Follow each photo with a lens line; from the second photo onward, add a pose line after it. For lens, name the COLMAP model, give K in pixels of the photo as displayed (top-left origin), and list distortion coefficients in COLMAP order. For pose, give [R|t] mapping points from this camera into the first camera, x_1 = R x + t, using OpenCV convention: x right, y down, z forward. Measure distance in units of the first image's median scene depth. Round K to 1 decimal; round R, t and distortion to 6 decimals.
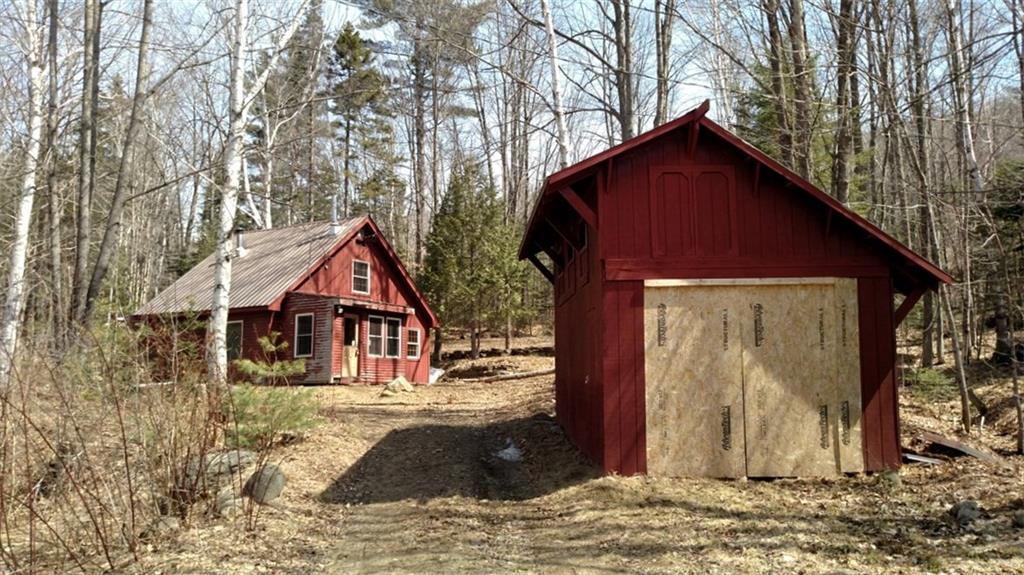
lens RADIAL K [[787.5, 0, 517.8], [0, 787.5, 287.0], [0, 0, 1]] dist [0.147097, -0.263395]
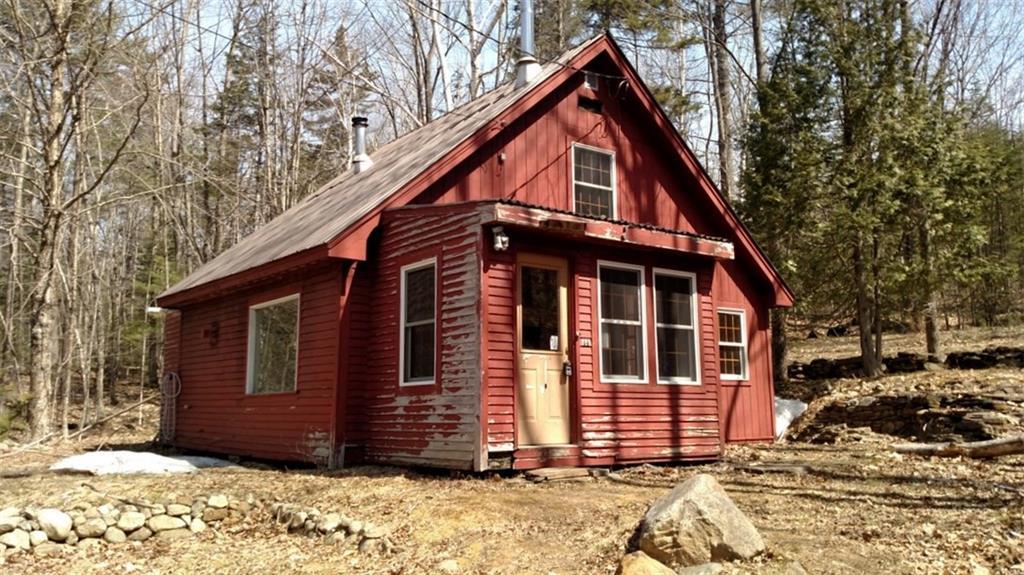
lens RADIAL K [[787.5, 0, 517.8], [0, 787.5, 287.0], [0, 0, 1]] dist [0.147097, -0.263395]
pose [[0.928267, -0.054280, -0.367933, -0.092019], [0.050653, 0.998526, -0.019515, 0.049976], [0.368450, -0.000521, 0.929648, 0.645837]]
